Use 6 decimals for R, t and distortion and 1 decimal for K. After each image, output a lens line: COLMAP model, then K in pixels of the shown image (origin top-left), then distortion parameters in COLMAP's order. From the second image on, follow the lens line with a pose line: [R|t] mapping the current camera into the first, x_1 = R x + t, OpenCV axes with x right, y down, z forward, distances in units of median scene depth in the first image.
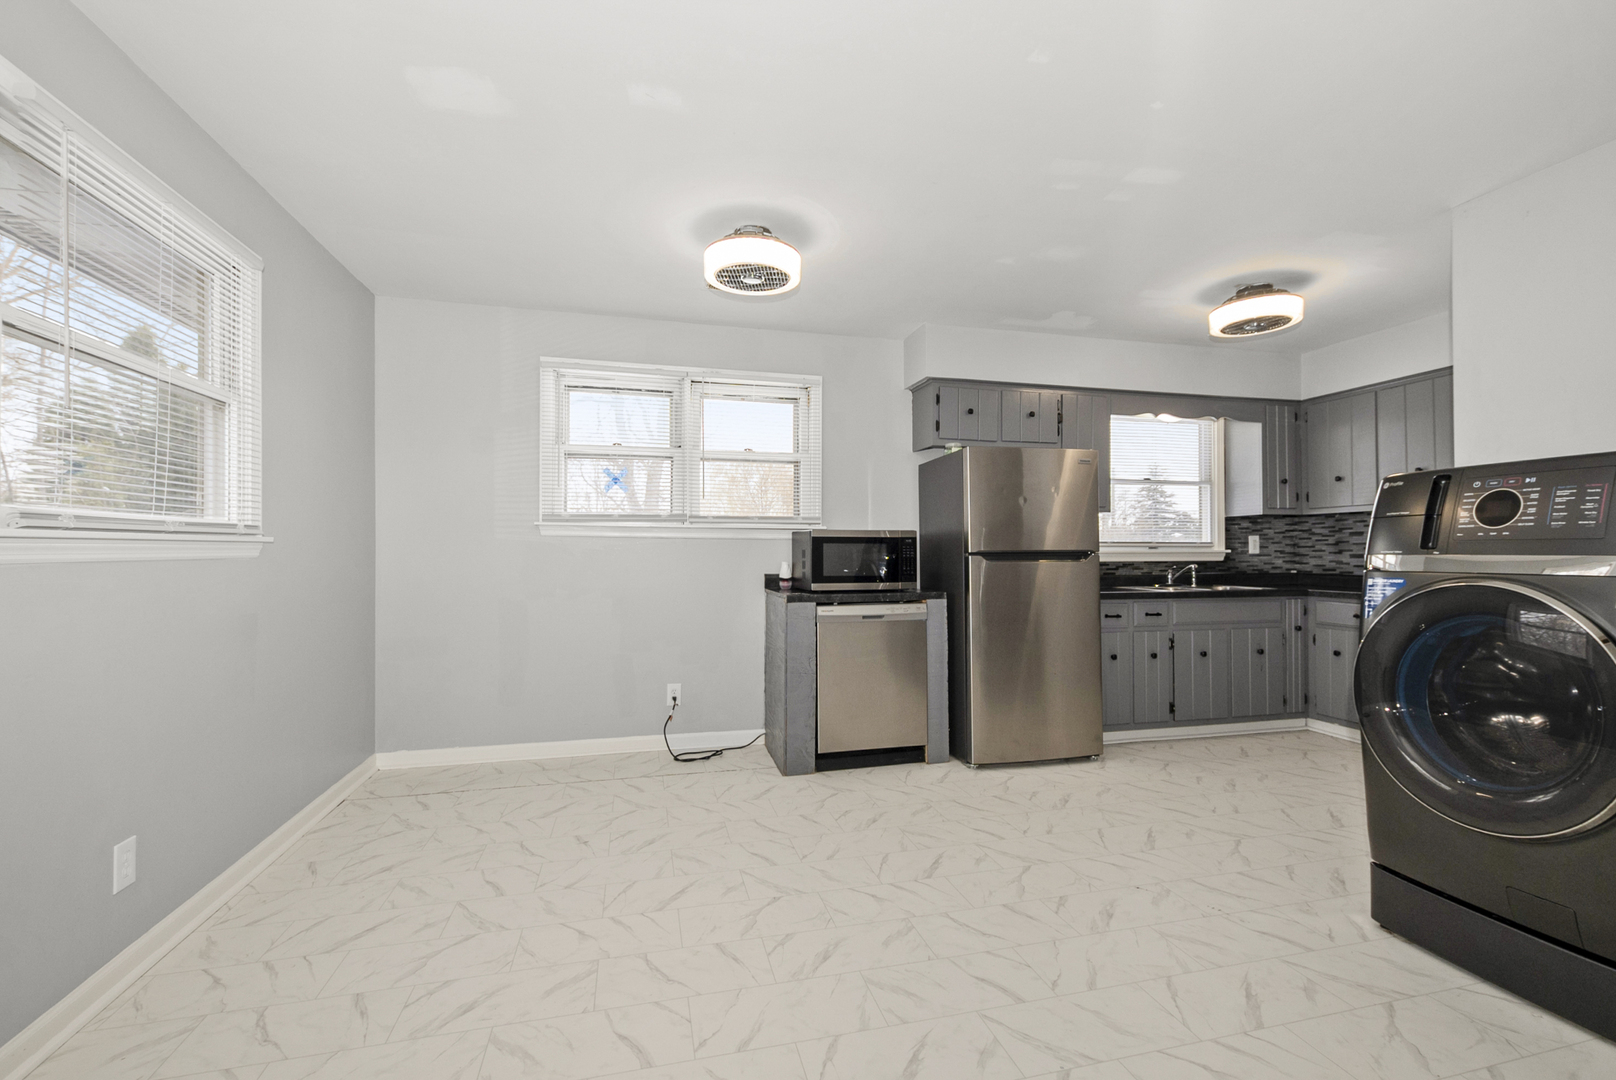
lens RADIAL K [[714.2, 0, 818.2], [0, 714.2, 536.0], [0, 0, 1]] dist [0.004787, -0.003849]
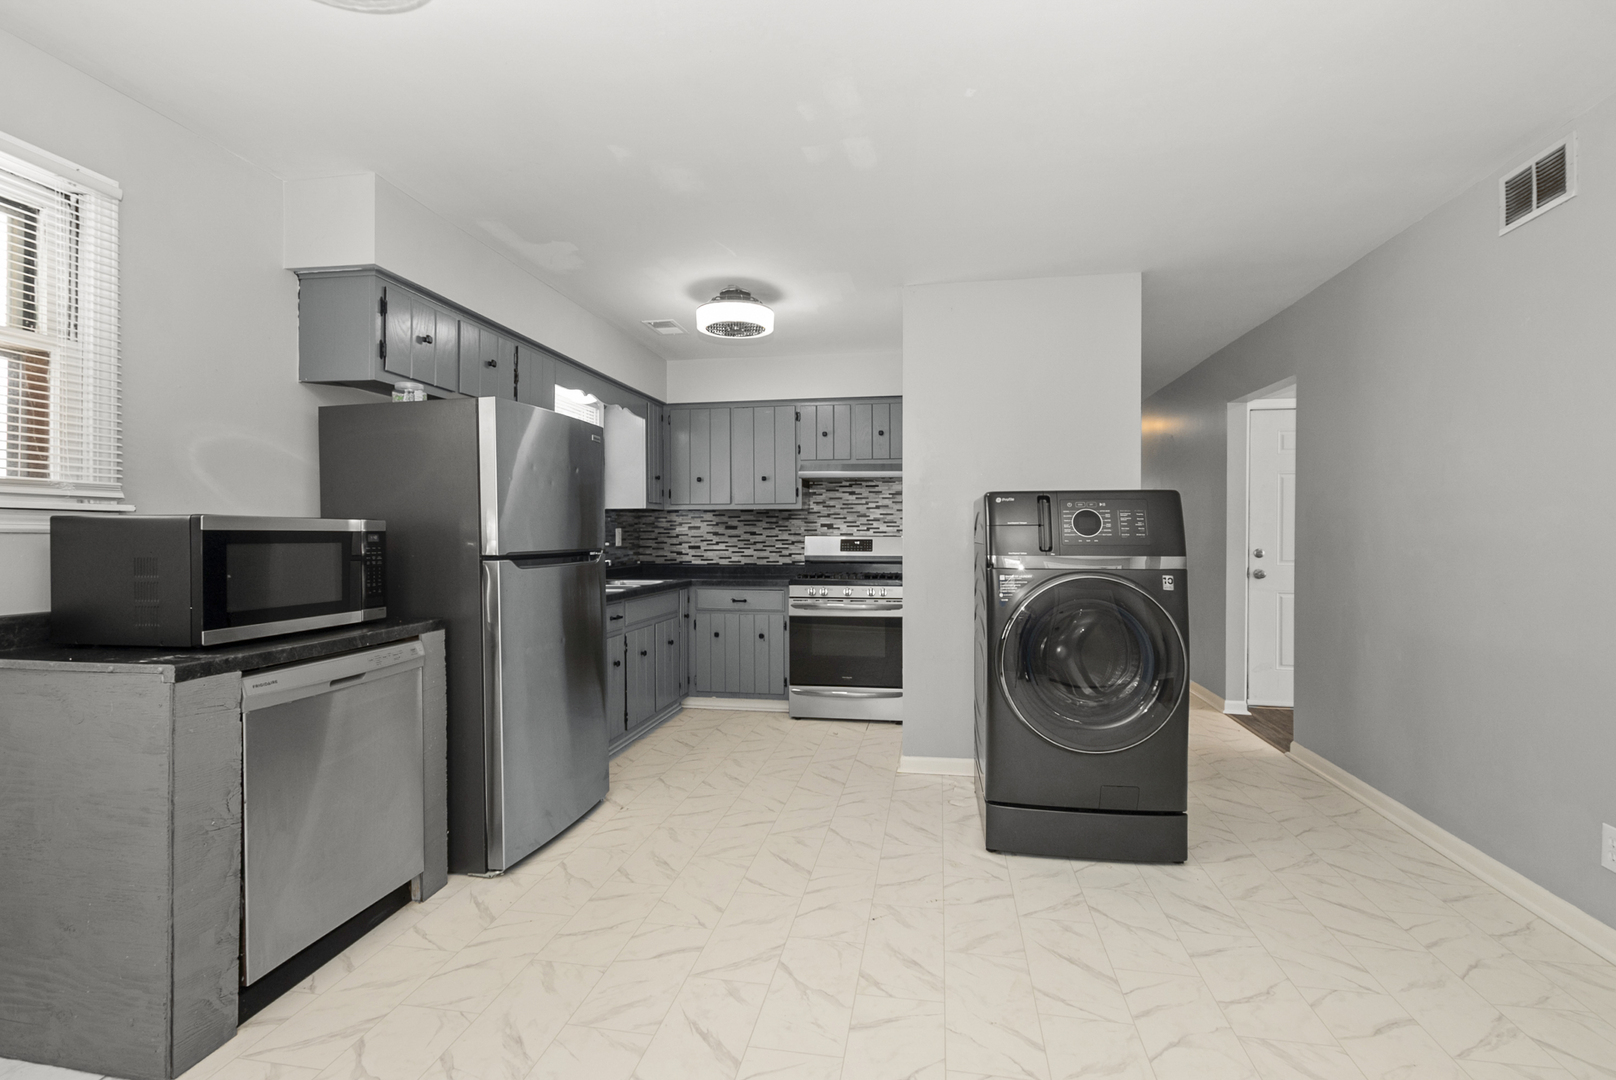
lens RADIAL K [[714.2, 0, 818.2], [0, 714.2, 536.0], [0, 0, 1]] dist [0.004787, -0.003849]
pose [[0.400784, -0.001742, 0.916171, -0.280251], [-0.020020, 0.999743, 0.010658, -0.008490], [-0.915954, -0.022613, 0.400646, 0.460430]]
